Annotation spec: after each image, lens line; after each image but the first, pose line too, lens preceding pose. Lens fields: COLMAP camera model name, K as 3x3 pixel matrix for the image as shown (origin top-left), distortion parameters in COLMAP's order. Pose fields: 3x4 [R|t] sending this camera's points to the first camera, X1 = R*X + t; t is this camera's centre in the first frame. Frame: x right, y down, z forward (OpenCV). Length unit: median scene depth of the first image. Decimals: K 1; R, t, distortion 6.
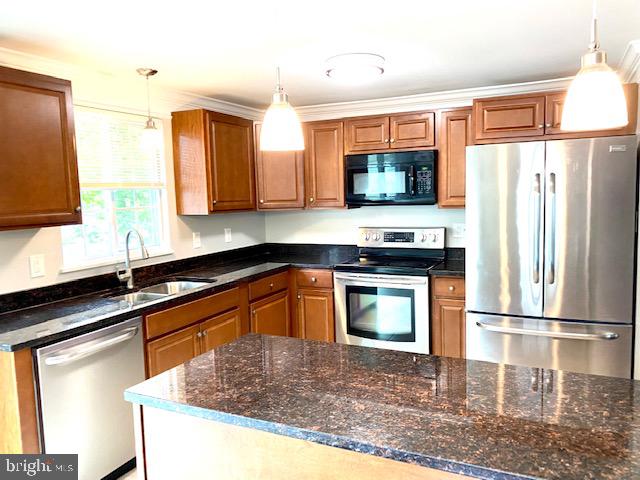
lens RADIAL K [[474.2, 0, 320.9], [0, 474.2, 231.7], [0, 0, 1]] dist [0.001047, -0.000094]
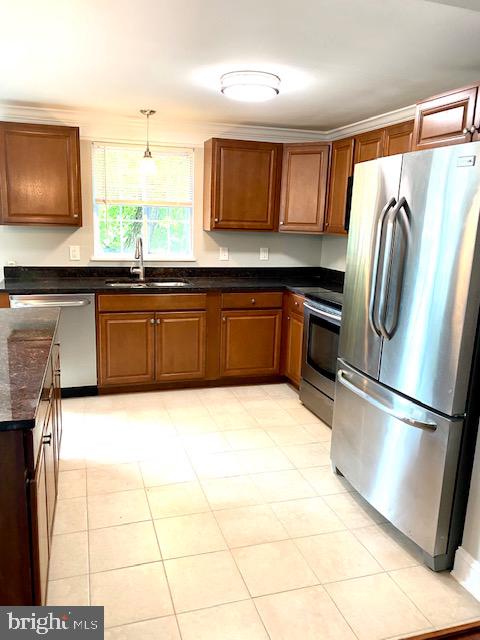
lens RADIAL K [[488.1, 0, 240.0], [0, 488.1, 320.0], [0, 0, 1]] dist [0.004918, -0.000655]
pose [[0.682053, 0.191664, -0.705740, 0.699043], [-0.109593, 0.980935, 0.160486, -0.021404], [0.723045, -0.032116, 0.690054, 0.211052]]
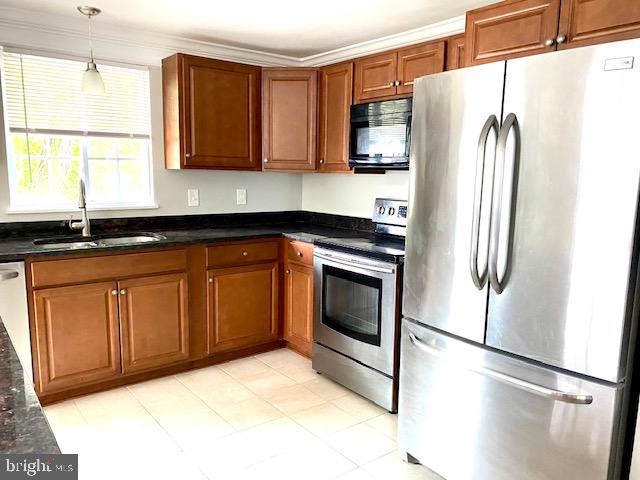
lens RADIAL K [[488.1, 0, 333.5], [0, 488.1, 239.6], [0, 0, 1]] dist [0.004918, -0.000655]
pose [[0.901893, 0.099835, -0.420264, 0.440192], [-0.075872, 0.994412, 0.073404, 0.007114], [0.425244, -0.034316, 0.904428, 0.258006]]
